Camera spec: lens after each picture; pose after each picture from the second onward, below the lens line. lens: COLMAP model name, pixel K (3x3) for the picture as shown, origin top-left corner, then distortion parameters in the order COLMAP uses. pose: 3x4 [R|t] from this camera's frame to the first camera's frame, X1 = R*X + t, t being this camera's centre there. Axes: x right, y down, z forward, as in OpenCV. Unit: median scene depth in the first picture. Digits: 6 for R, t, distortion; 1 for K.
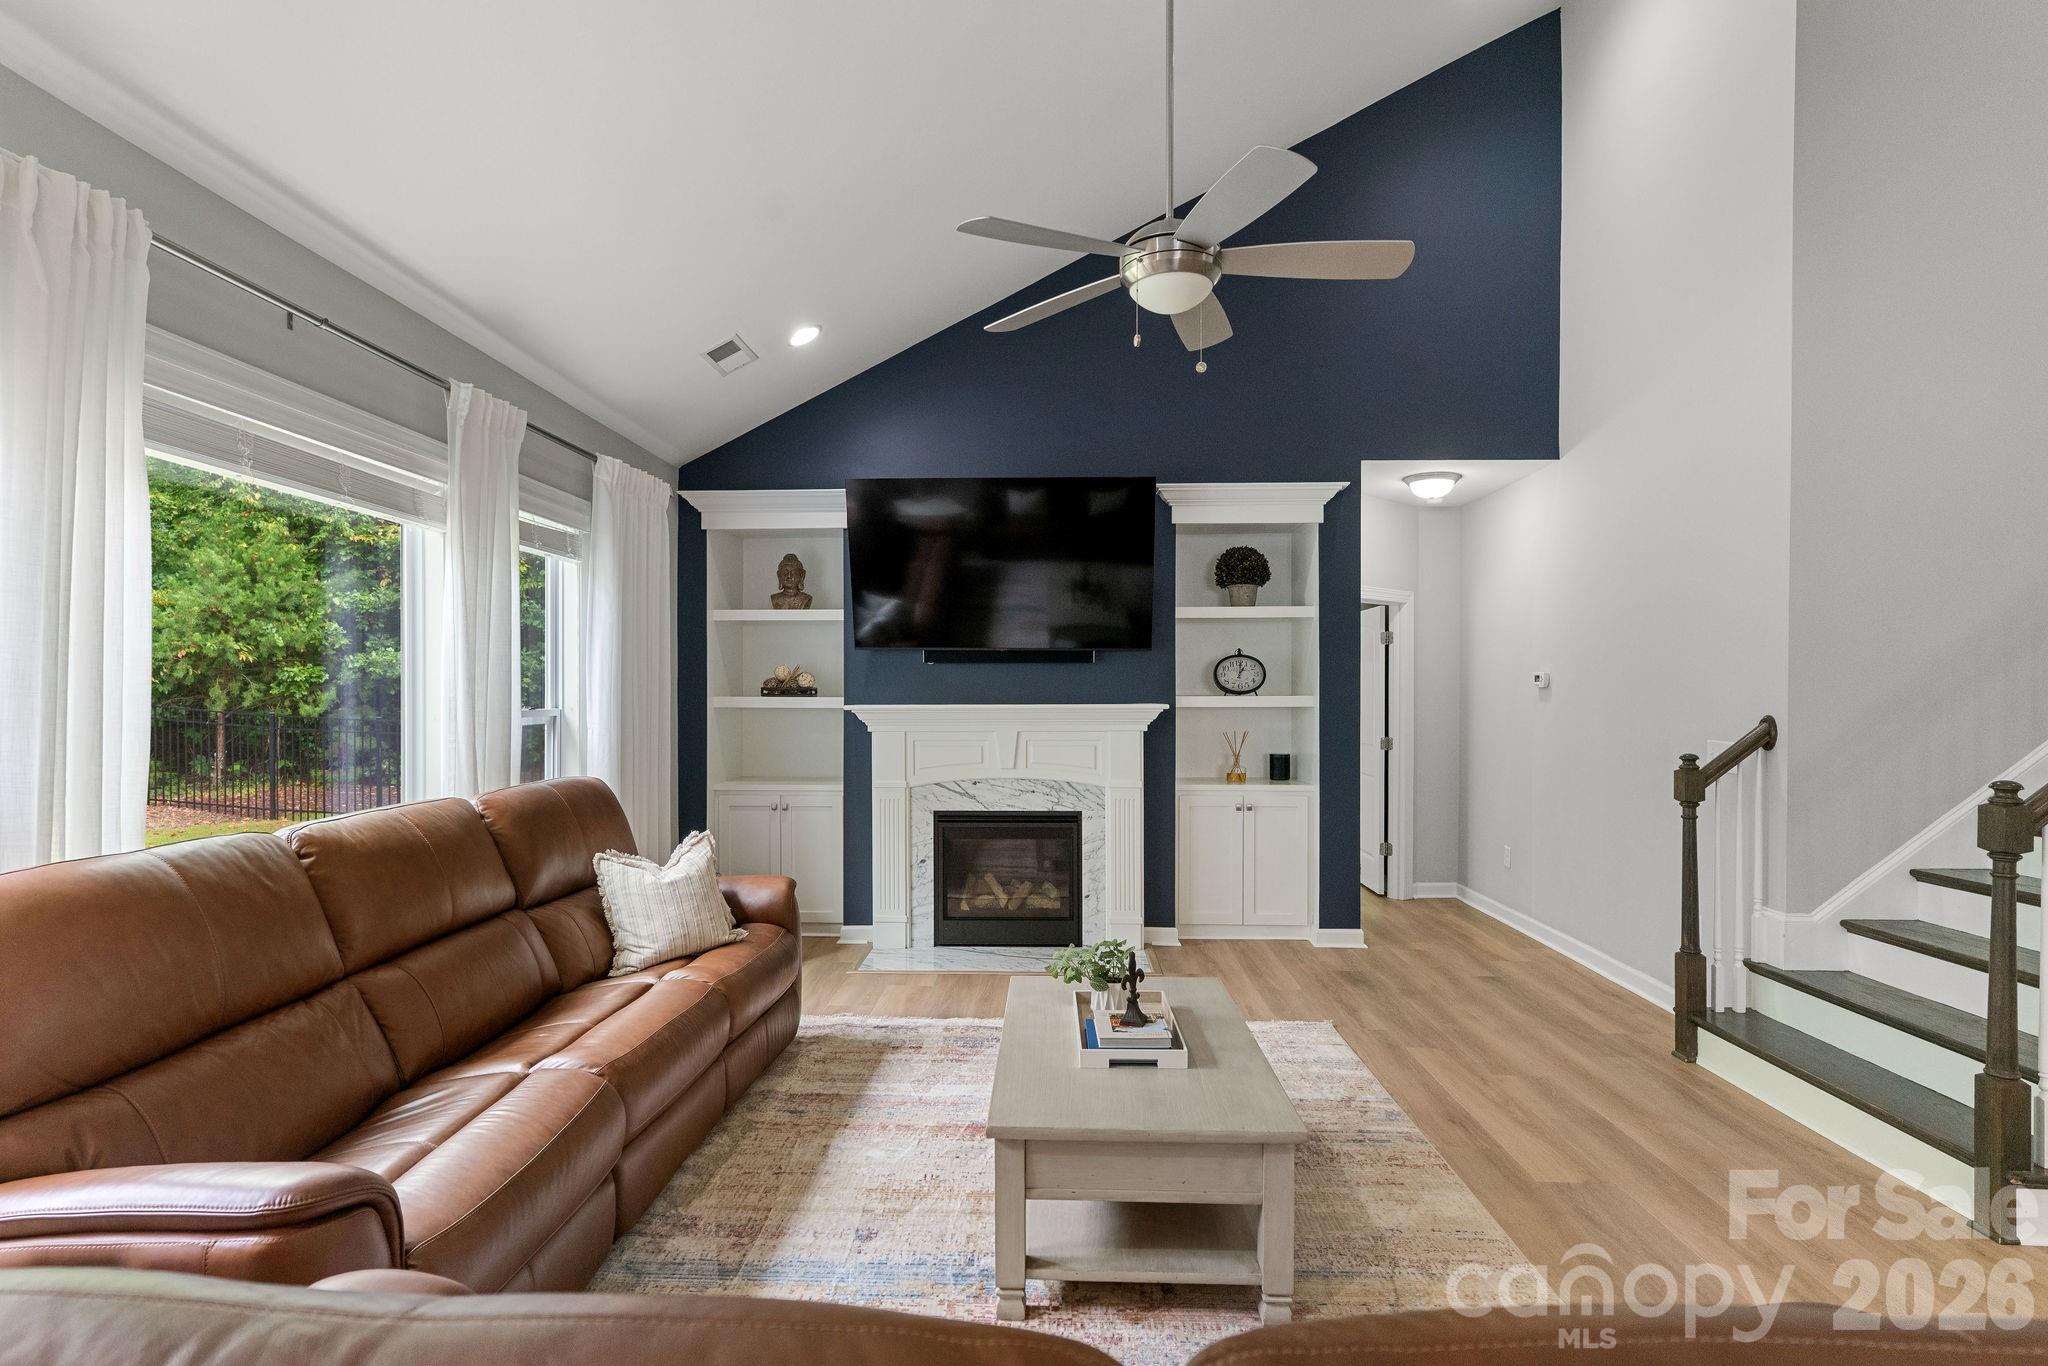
lens RADIAL K [[1044.2, 0, 1017.8], [0, 1044.2, 691.5], [0, 0, 1]] dist [-0.000517, 0.001738]
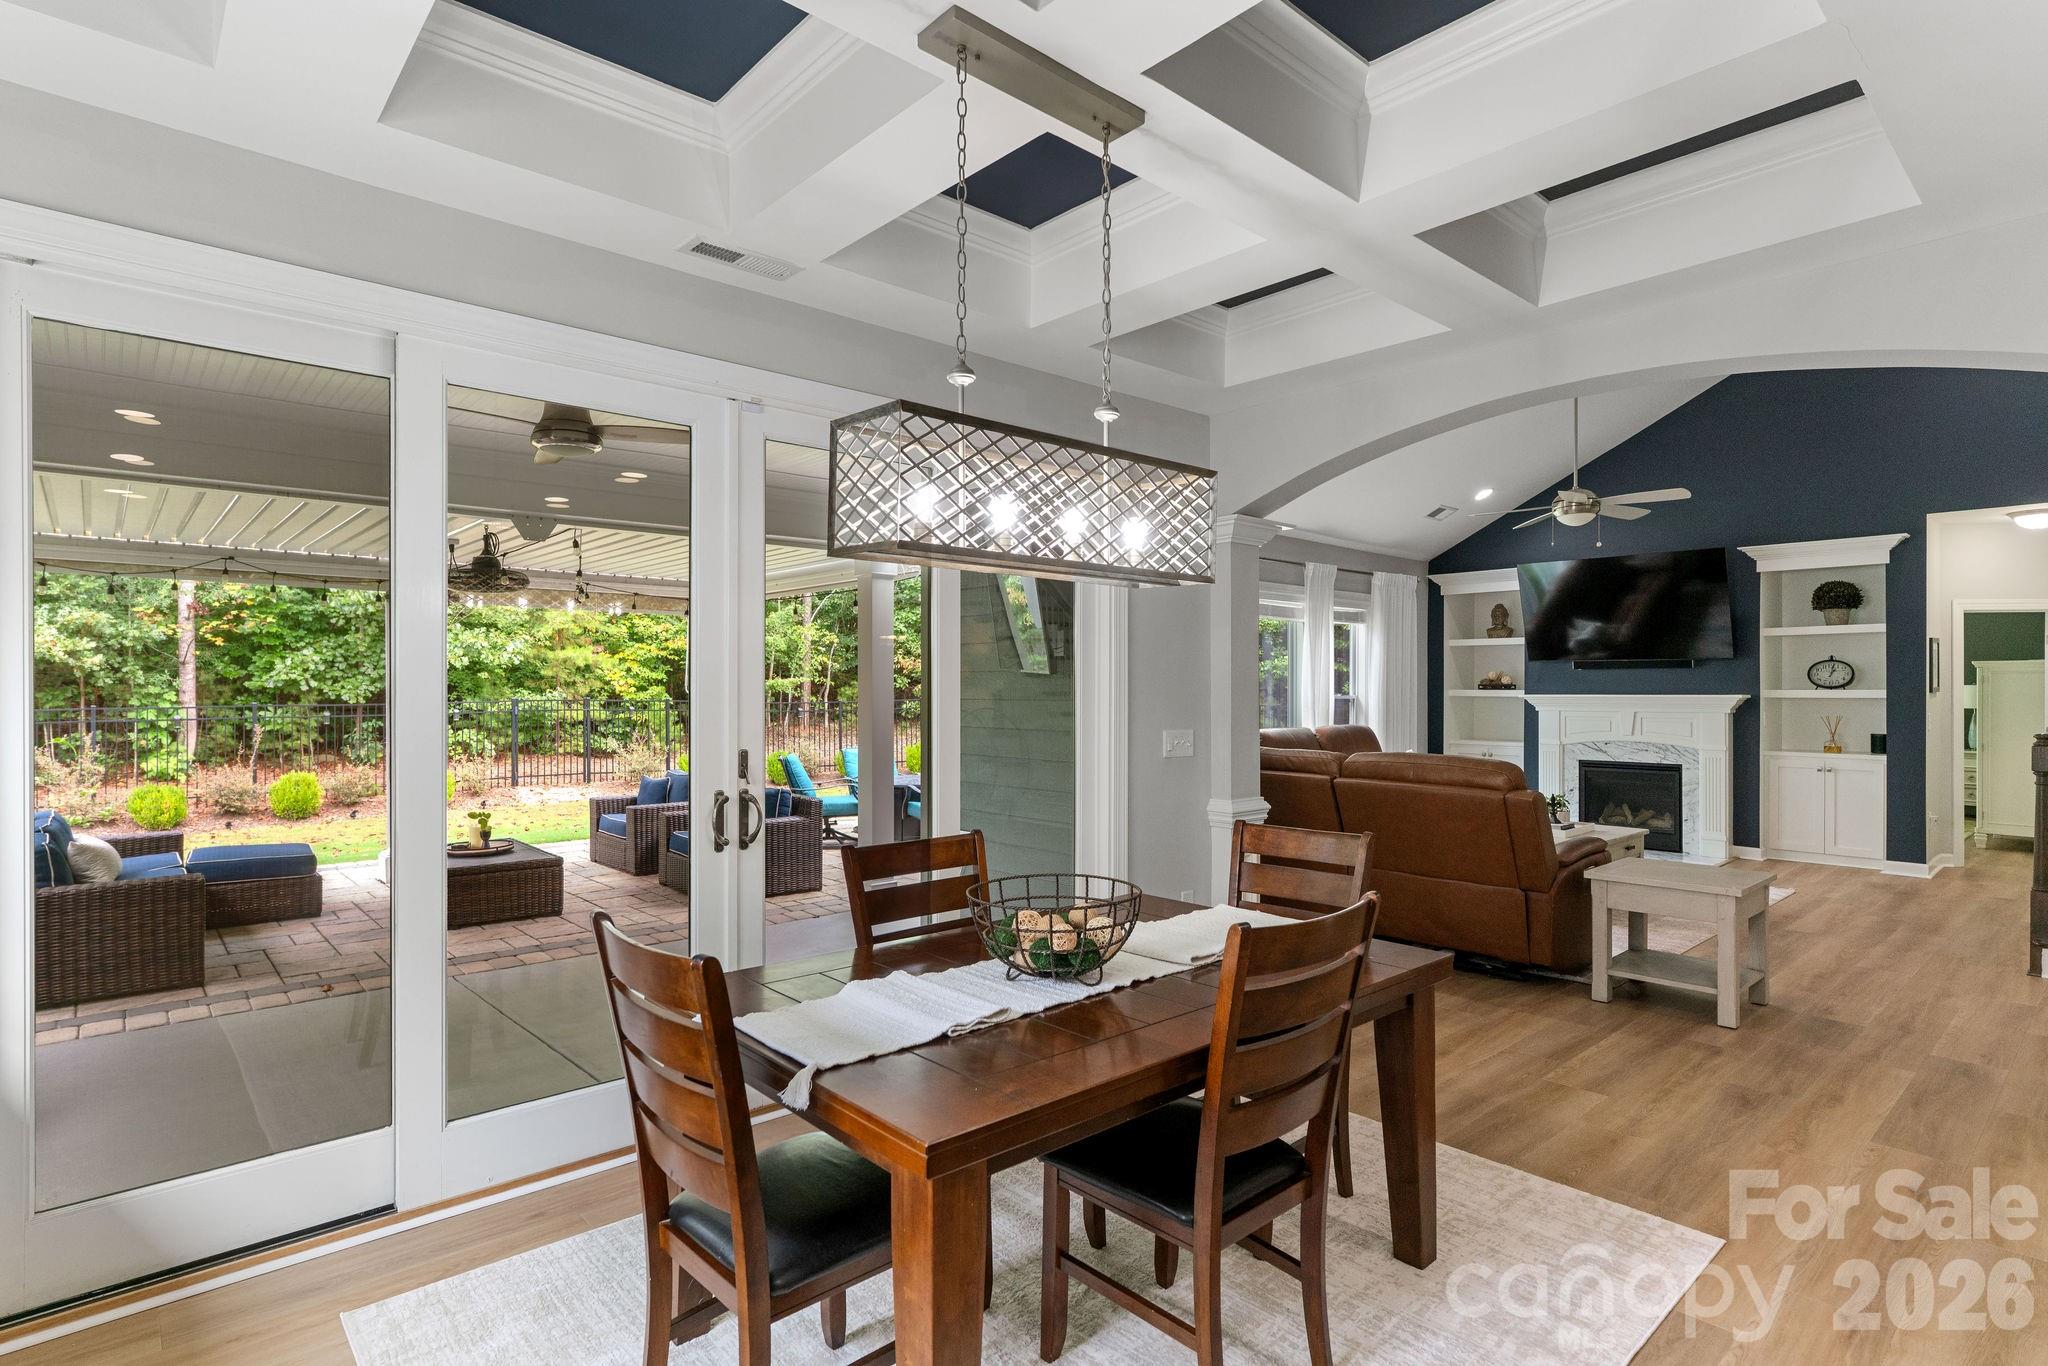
lens RADIAL K [[1044.2, 0, 1017.8], [0, 1044.2, 691.5], [0, 0, 1]] dist [-0.000517, 0.001738]
pose [[0.696687, 0.002192, -0.717372, 0.480067], [-0.000013, 0.999995, 0.003042, 0.002331], [0.717375, -0.002110, 0.696684, -0.770797]]
